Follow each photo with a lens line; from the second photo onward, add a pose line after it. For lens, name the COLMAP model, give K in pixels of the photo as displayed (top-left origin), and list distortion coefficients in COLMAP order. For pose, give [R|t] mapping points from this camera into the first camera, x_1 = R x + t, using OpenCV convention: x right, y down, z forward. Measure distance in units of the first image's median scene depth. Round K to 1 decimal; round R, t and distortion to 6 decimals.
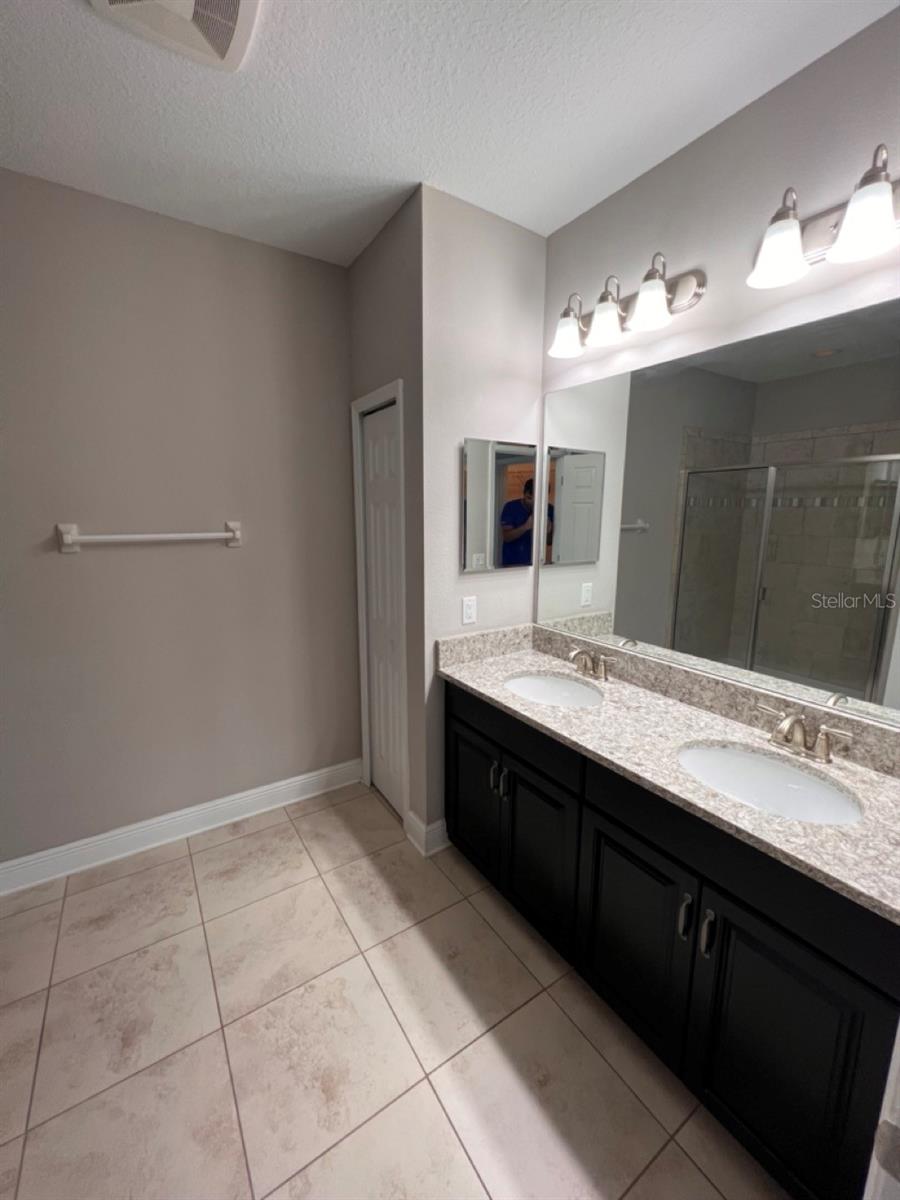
lens RADIAL K [[480.2, 0, 450.0], [0, 480.2, 600.0], [0, 0, 1]] dist [0.000223, 0.000016]
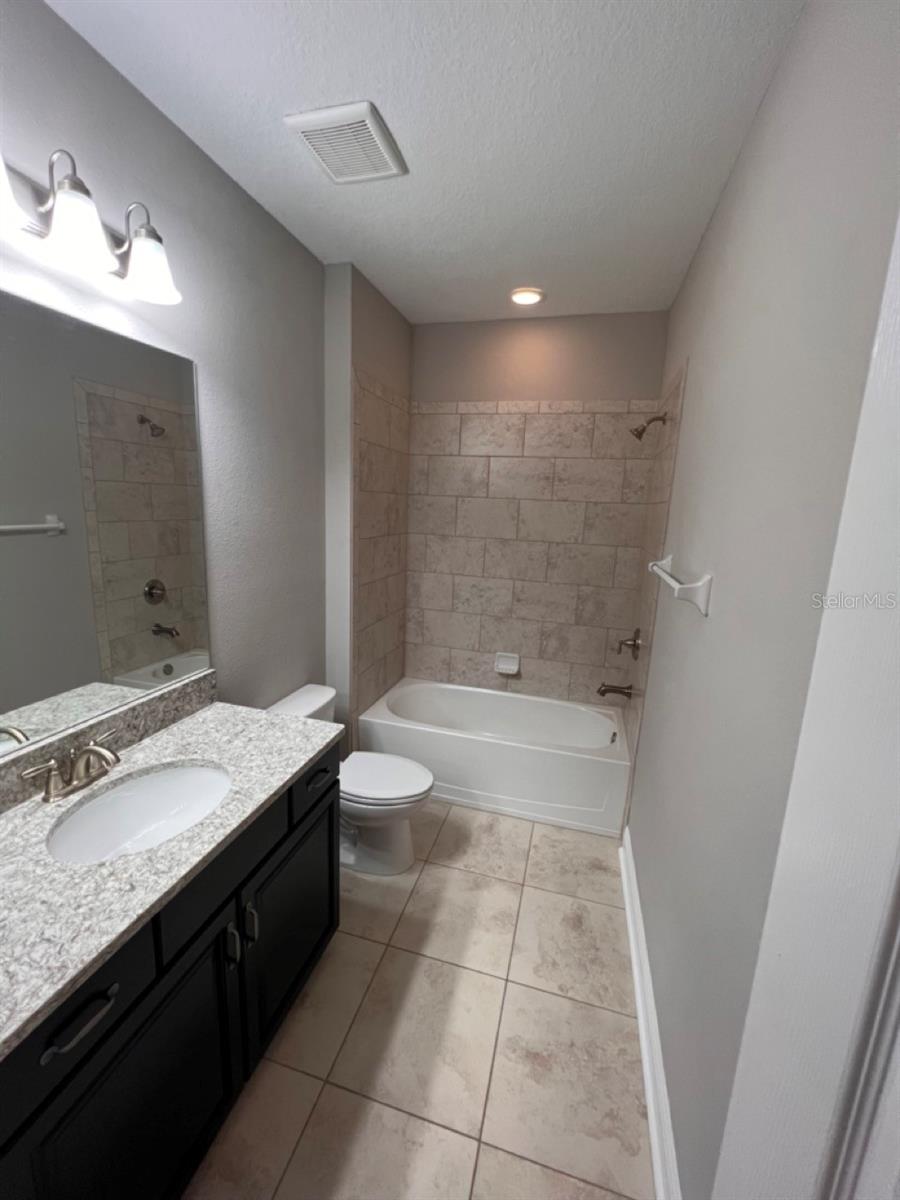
lens RADIAL K [[480.2, 0, 450.0], [0, 480.2, 600.0], [0, 0, 1]] dist [0.000223, 0.000016]
pose [[-0.659152, -0.166131, 0.733430, -0.512403], [0.102062, 0.946506, 0.306121, -0.245894], [-0.745052, 0.276636, -0.606935, 1.067671]]
